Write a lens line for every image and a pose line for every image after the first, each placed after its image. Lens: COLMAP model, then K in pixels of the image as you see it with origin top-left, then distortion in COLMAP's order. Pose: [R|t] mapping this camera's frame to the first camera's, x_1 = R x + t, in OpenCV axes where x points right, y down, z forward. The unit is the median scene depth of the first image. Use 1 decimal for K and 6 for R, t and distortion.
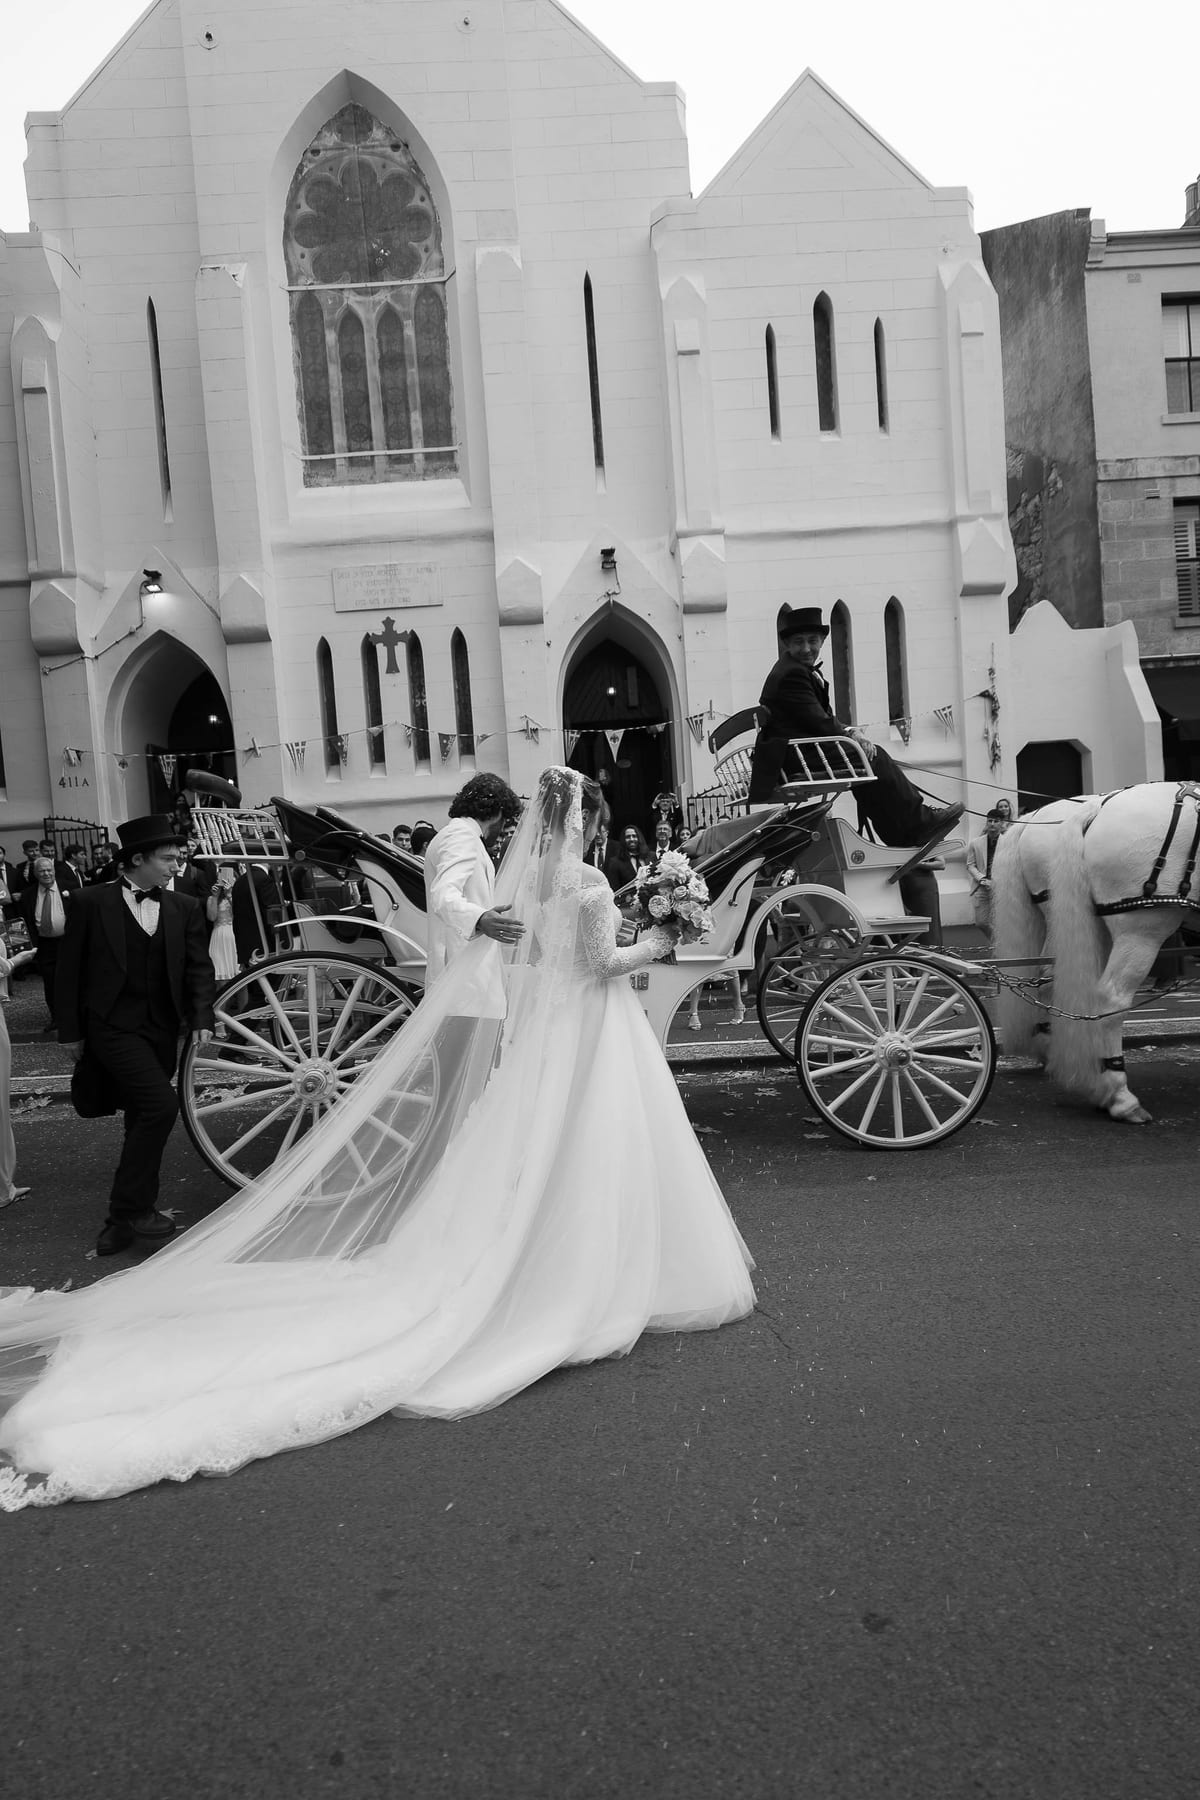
lens RADIAL K [[894.4, 0, 598.8], [0, 894.4, 895.2], [0, 0, 1]] dist [-0.006162, 0.002325]
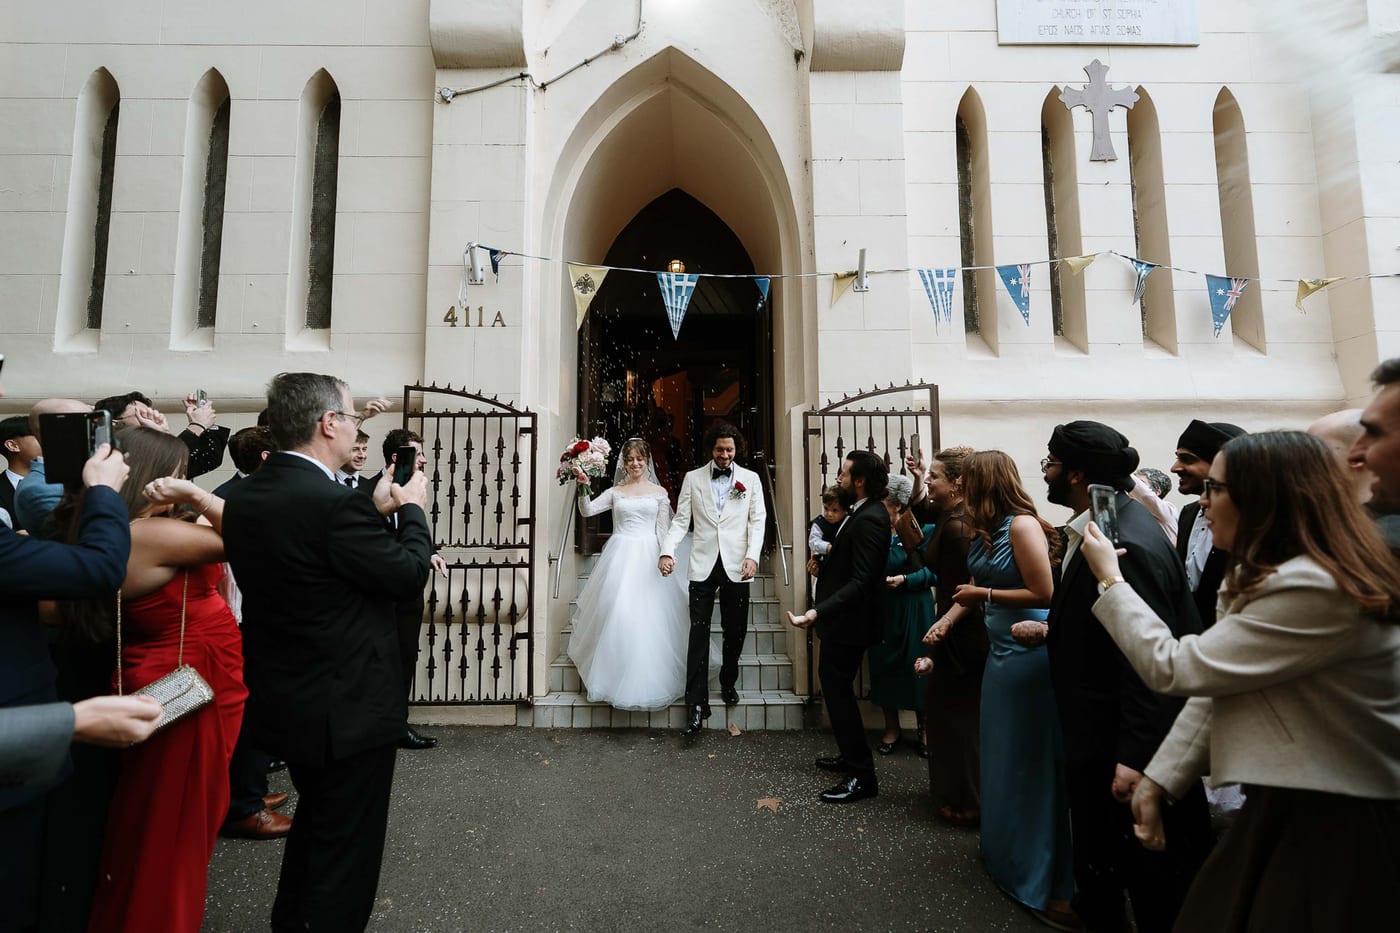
lens RADIAL K [[680.1, 0, 700.0], [0, 680.1, 466.5], [0, 0, 1]] dist [-0.002283, 0.000438]
pose [[0.997637, 0.063289, -0.026736, -0.440290], [-0.066425, 0.987911, -0.140068, -0.005791], [0.017548, 0.141513, 0.989781, 0.635898]]
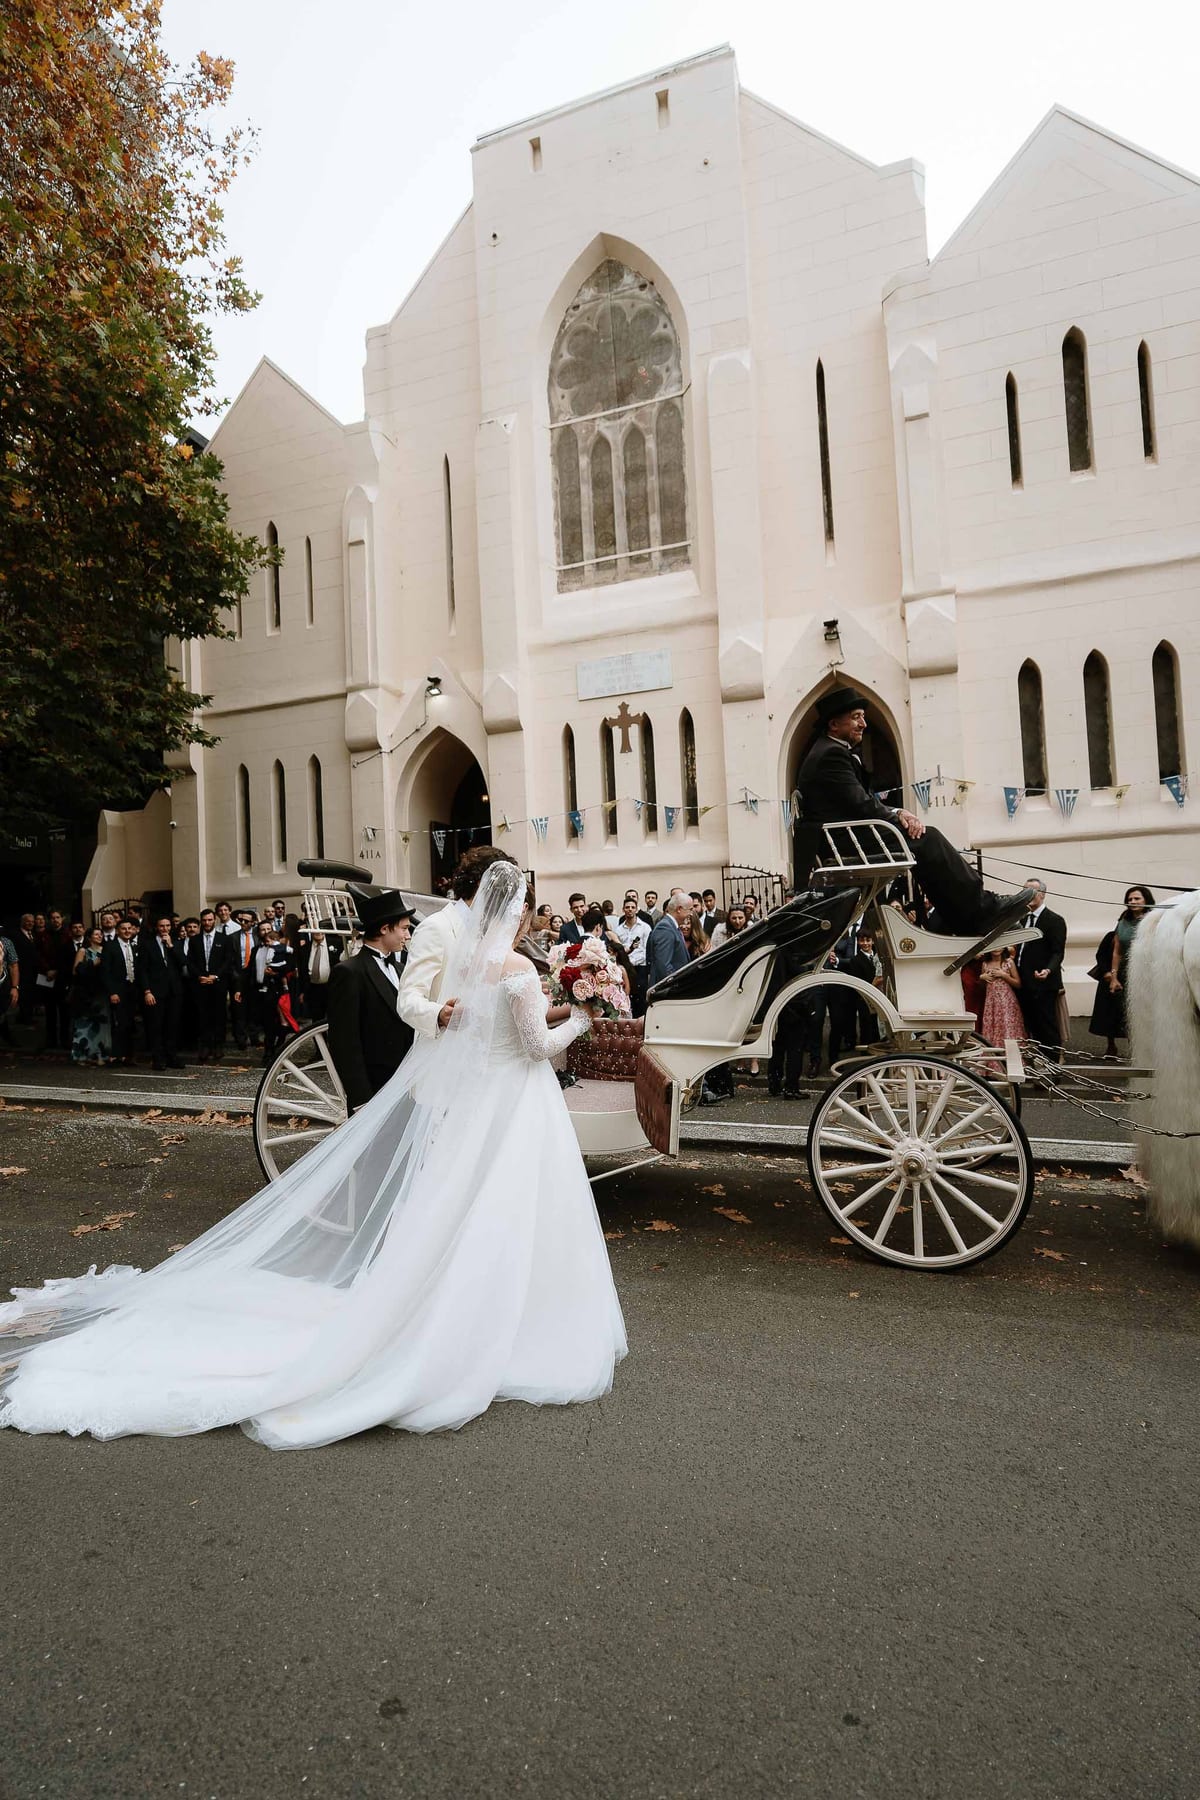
lens RADIAL K [[874.5, 0, 594.3], [0, 874.5, 896.9], [0, 0, 1]] dist [-0.002283, 0.000438]
pose [[0.934463, 0.010915, -0.355892, 0.113175], [-0.033845, 0.997727, -0.058267, -0.010614], [0.354447, 0.066493, 0.932709, 0.008159]]
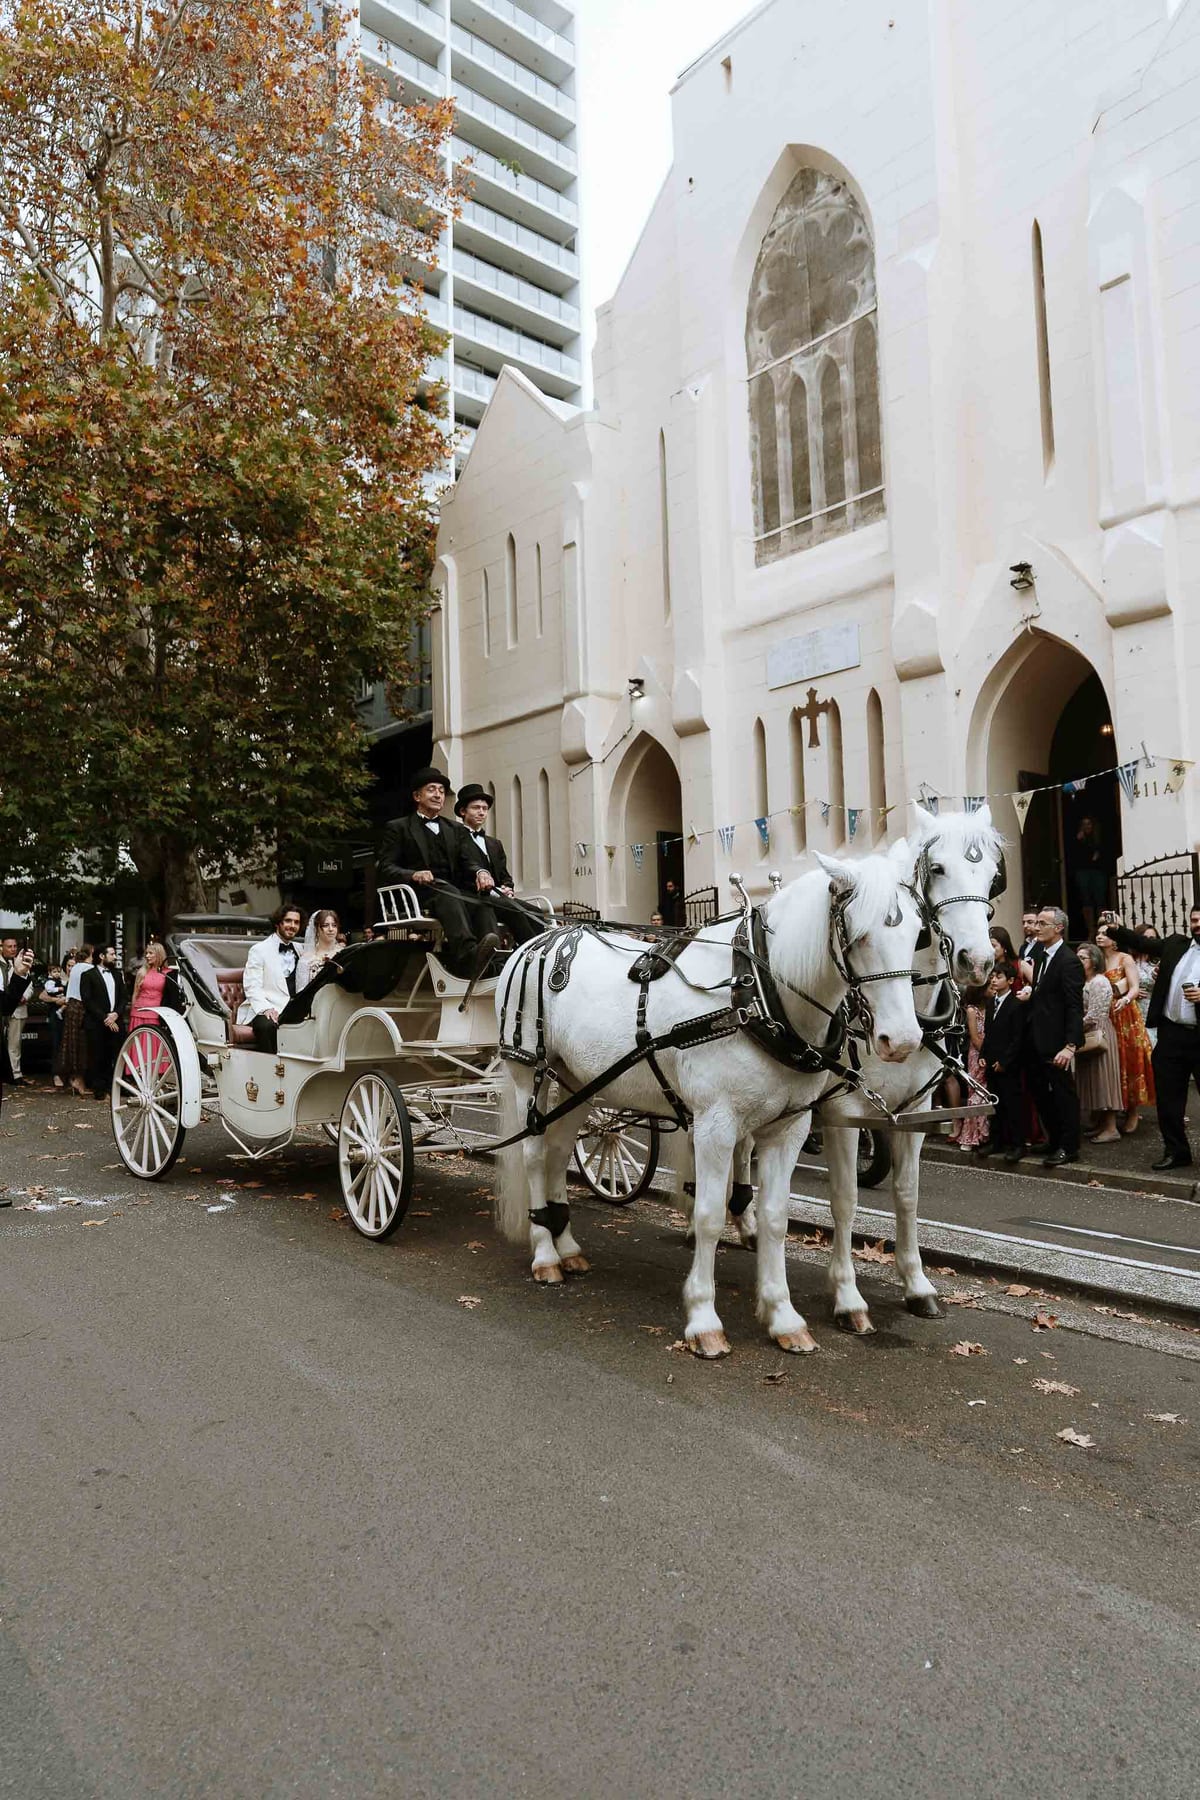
lens RADIAL K [[1153.9, 0, 600.0], [0, 1153.9, 900.0], [0, 0, 1]] dist [-0.010149, -0.000064]
pose [[0.624065, 0.001526, -0.781371, 0.565210], [-0.043991, 0.998481, -0.033184, -0.040705], [0.780133, 0.055082, 0.623184, 0.091333]]
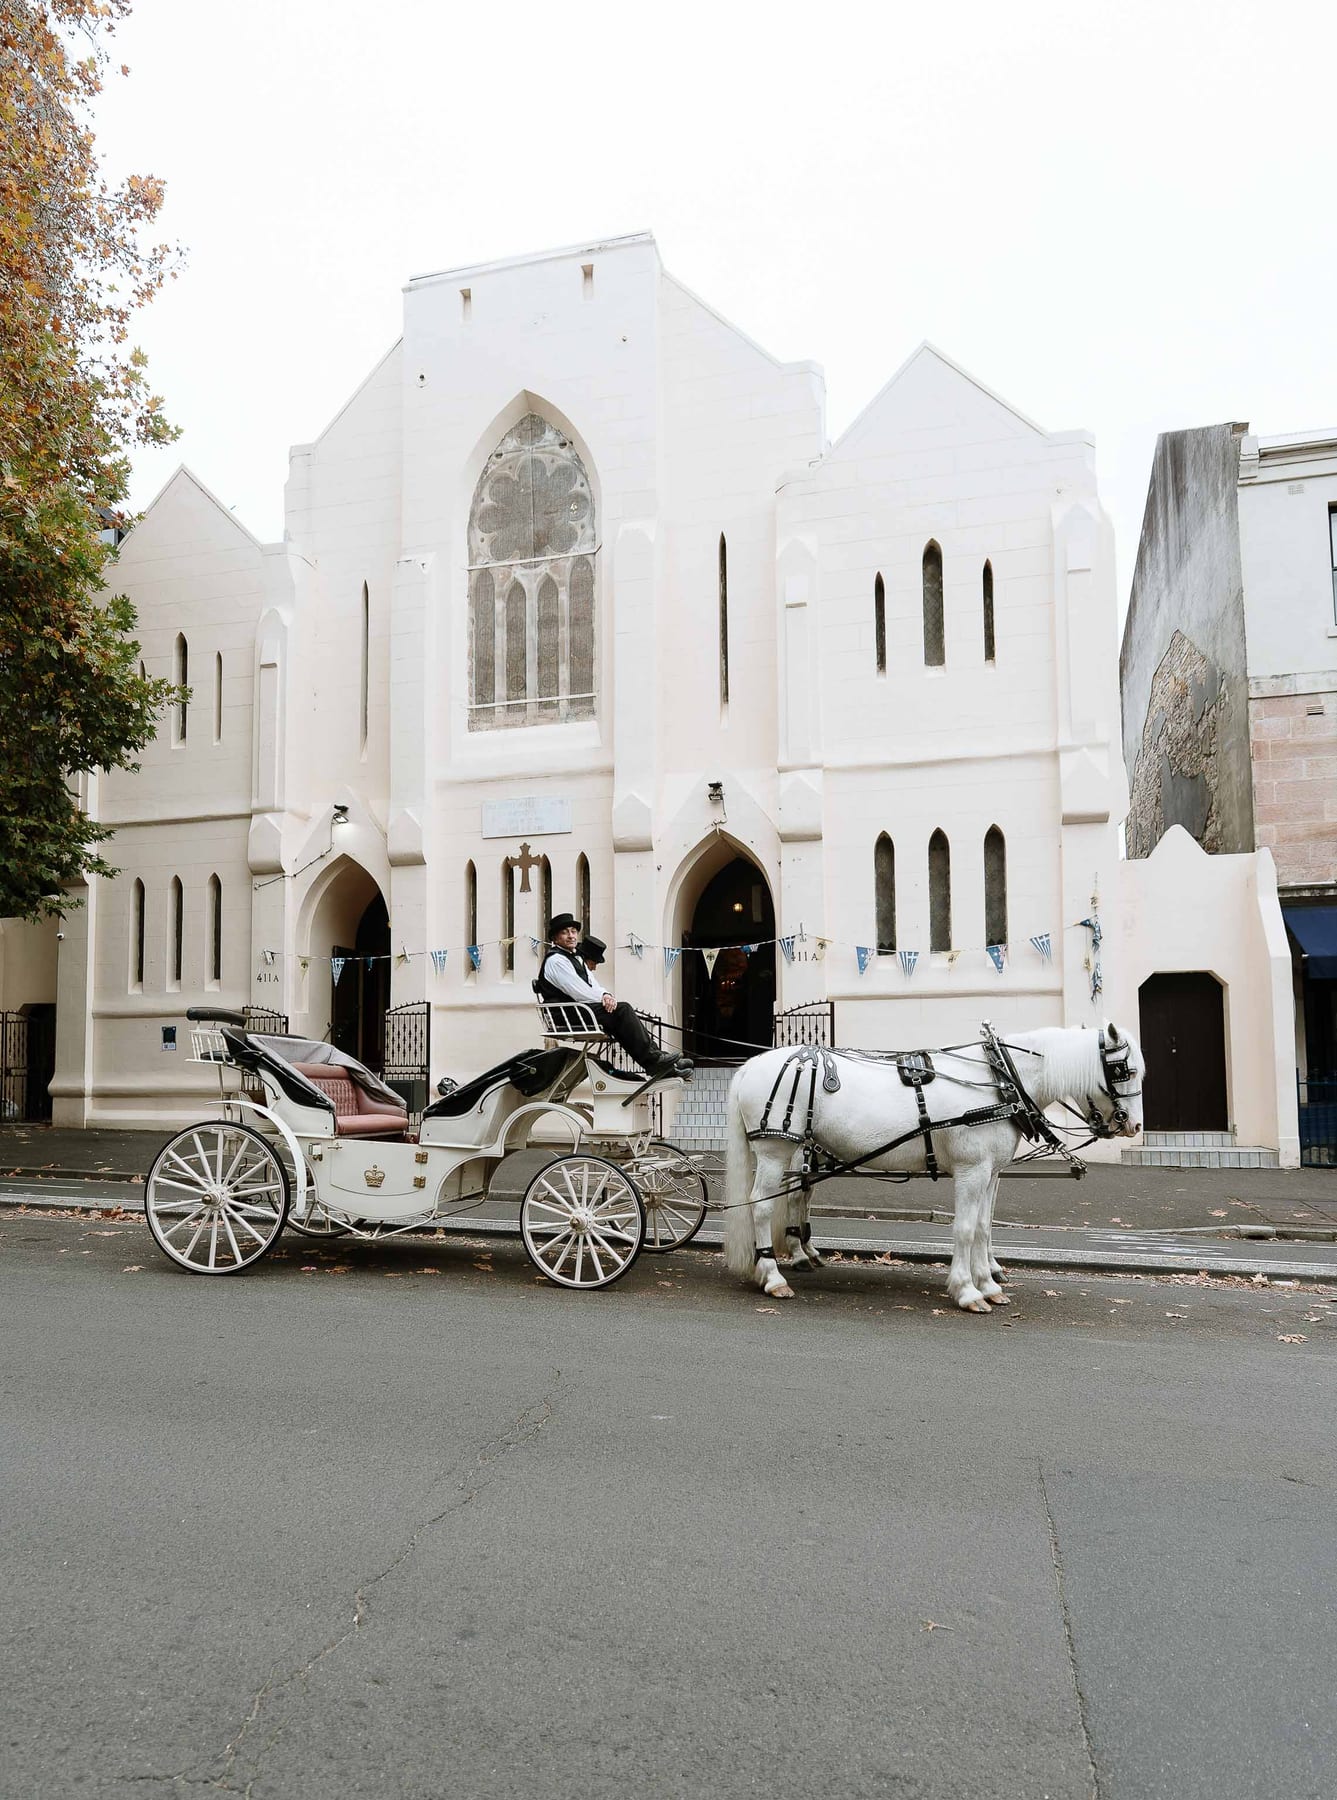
lens RADIAL K [[1063.7, 0, 669.3], [0, 1063.7, 998.8], [0, 0, 1]] dist [-0.001519, 0.000327]
pose [[0.962157, 0.043760, -0.268959, 0.309730], [-0.067853, 0.994406, -0.080942, -0.018722], [0.263913, 0.096129, 0.959744, -0.223536]]
